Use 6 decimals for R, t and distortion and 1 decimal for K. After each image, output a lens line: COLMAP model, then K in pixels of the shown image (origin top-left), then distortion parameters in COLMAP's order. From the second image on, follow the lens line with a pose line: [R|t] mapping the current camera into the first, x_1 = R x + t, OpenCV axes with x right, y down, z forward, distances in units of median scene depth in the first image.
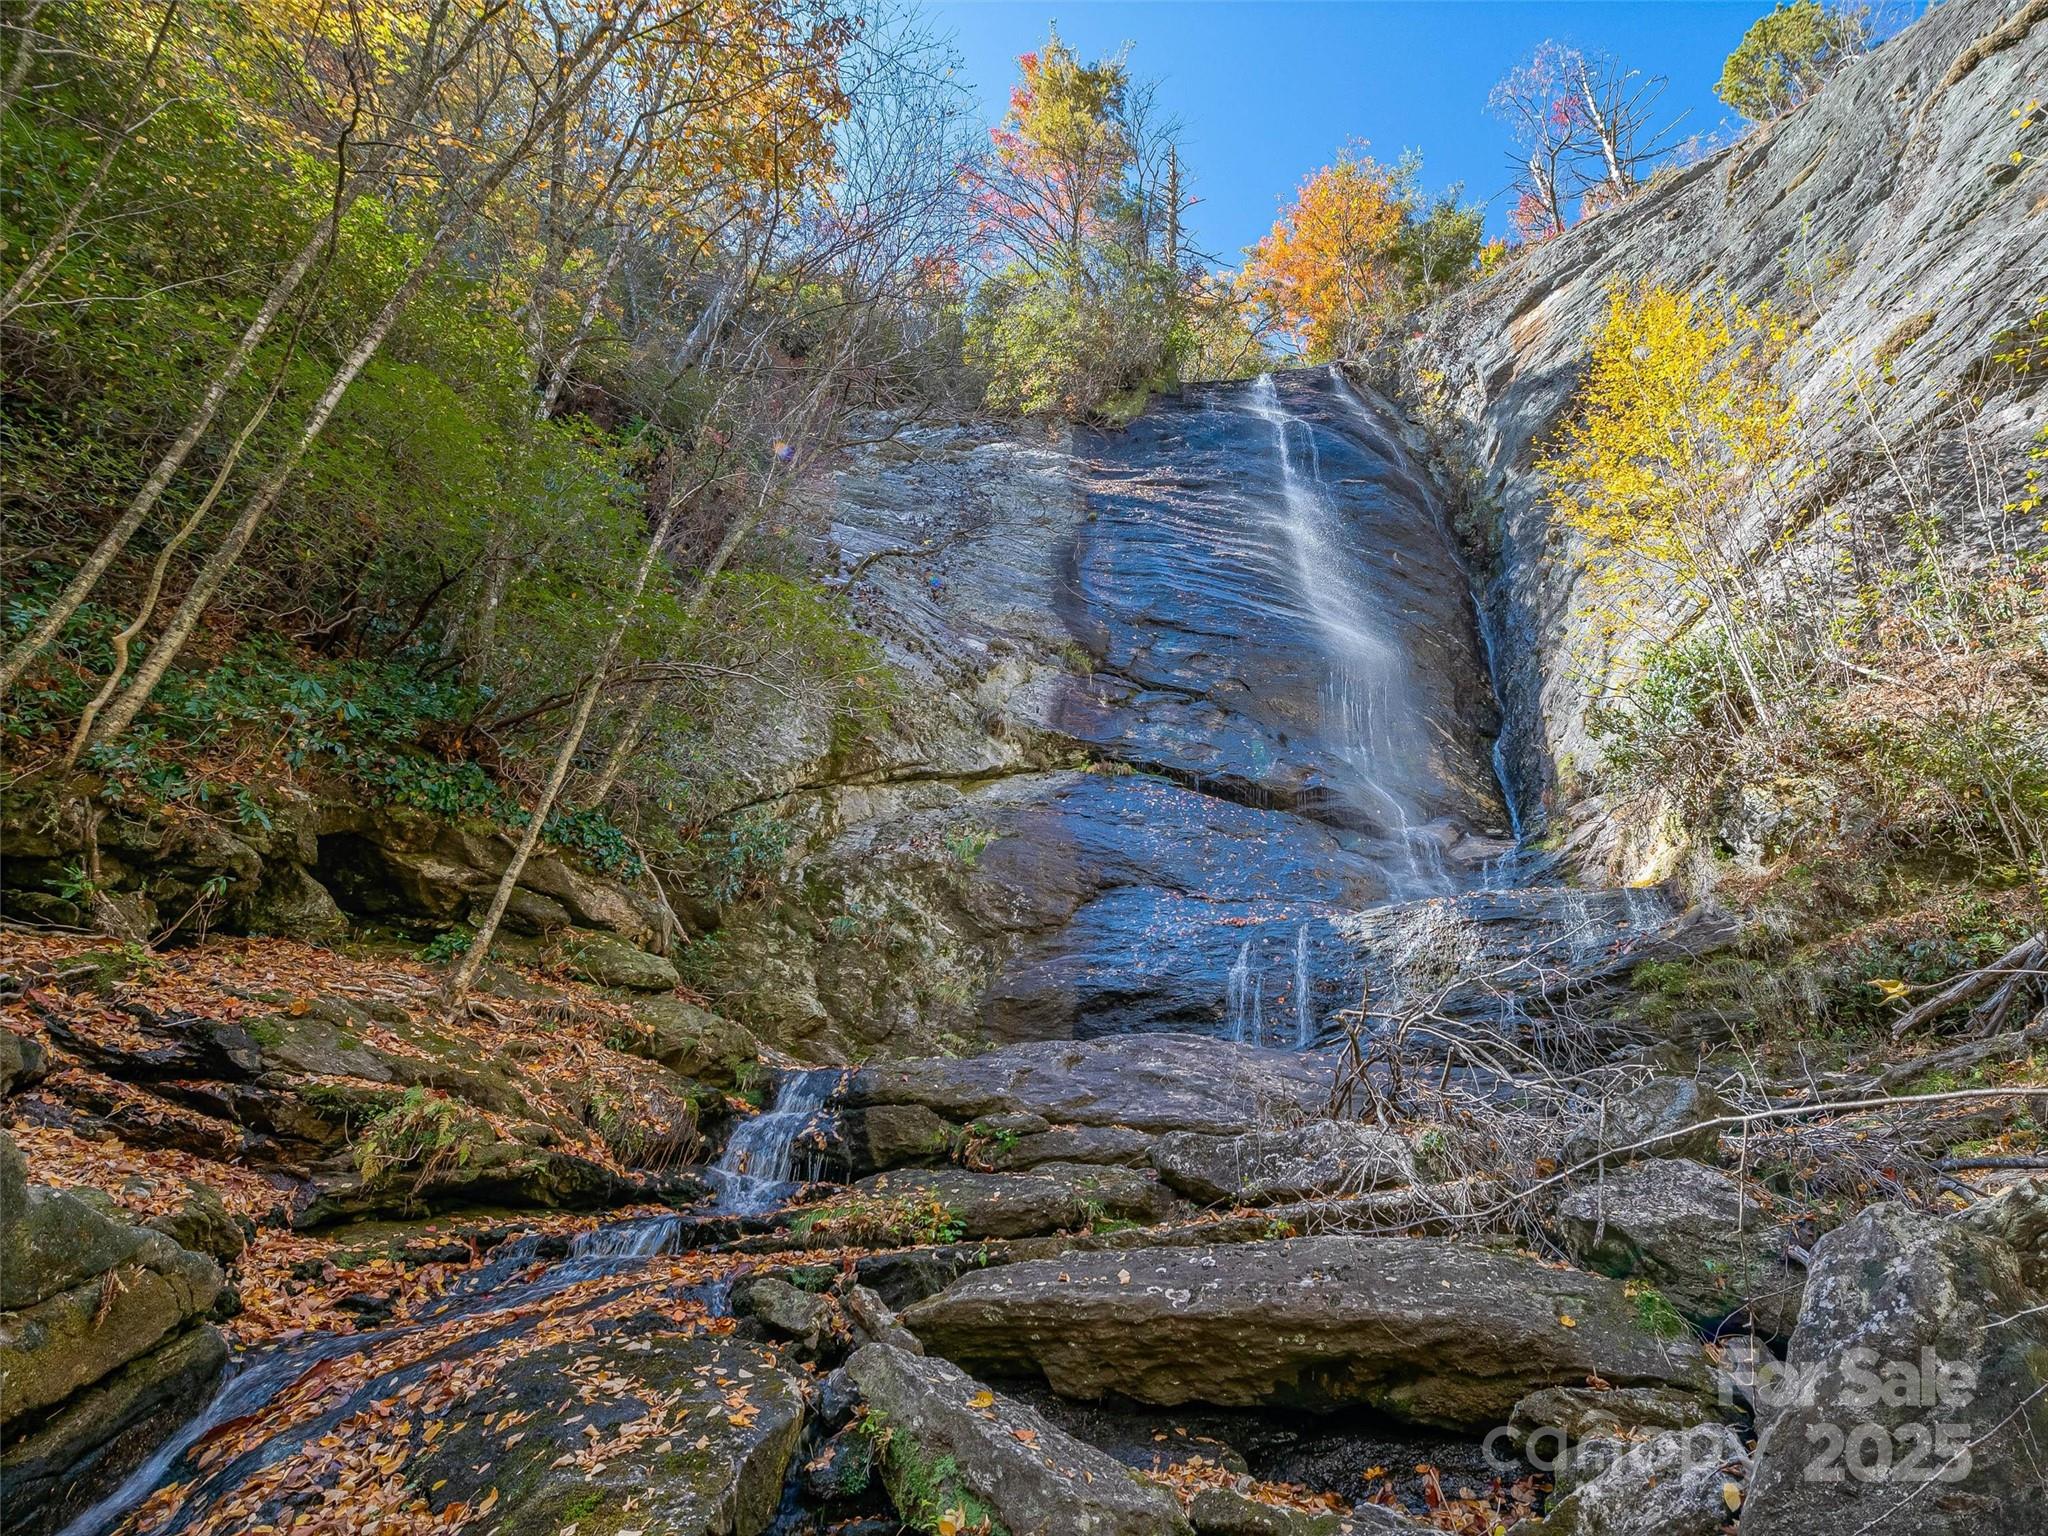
lens RADIAL K [[983.3, 0, 1029.8], [0, 983.3, 766.7], [0, 0, 1]] dist [0.002688, -0.004366]
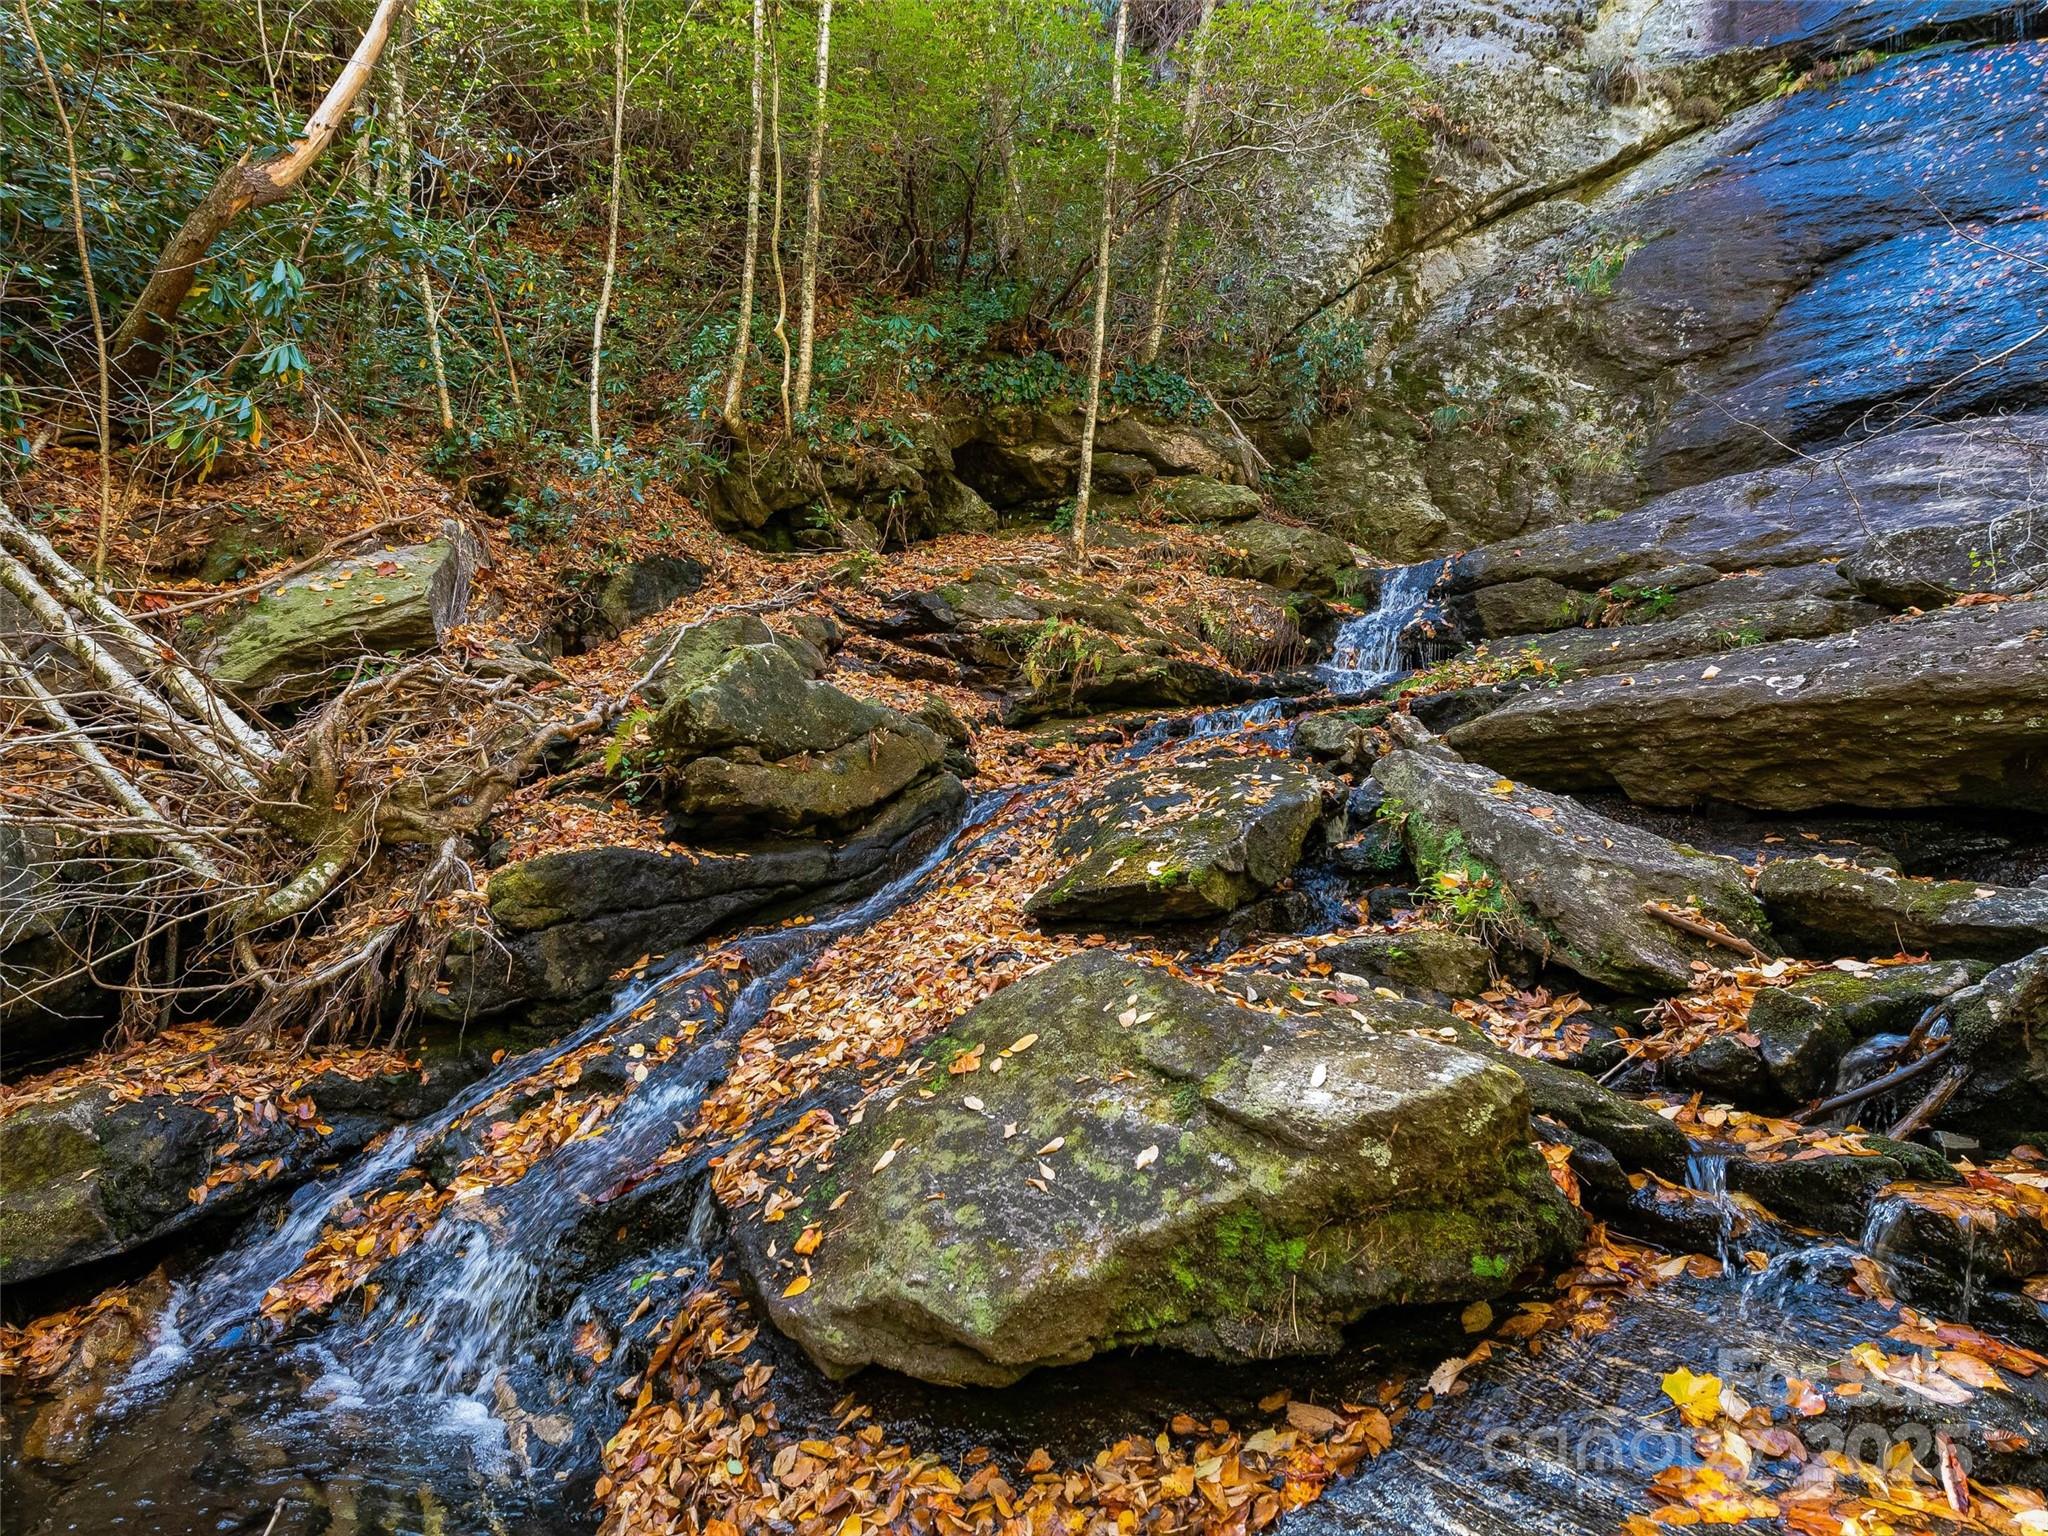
lens RADIAL K [[983.3, 0, 1029.8], [0, 983.3, 766.7], [0, 0, 1]] dist [0.002688, -0.004366]
pose [[0.741291, -0.054507, -0.668966, 0.151647], [0.308577, 0.912792, 0.267566, 0.134275], [0.596043, -0.404772, 0.693464, 0.039544]]
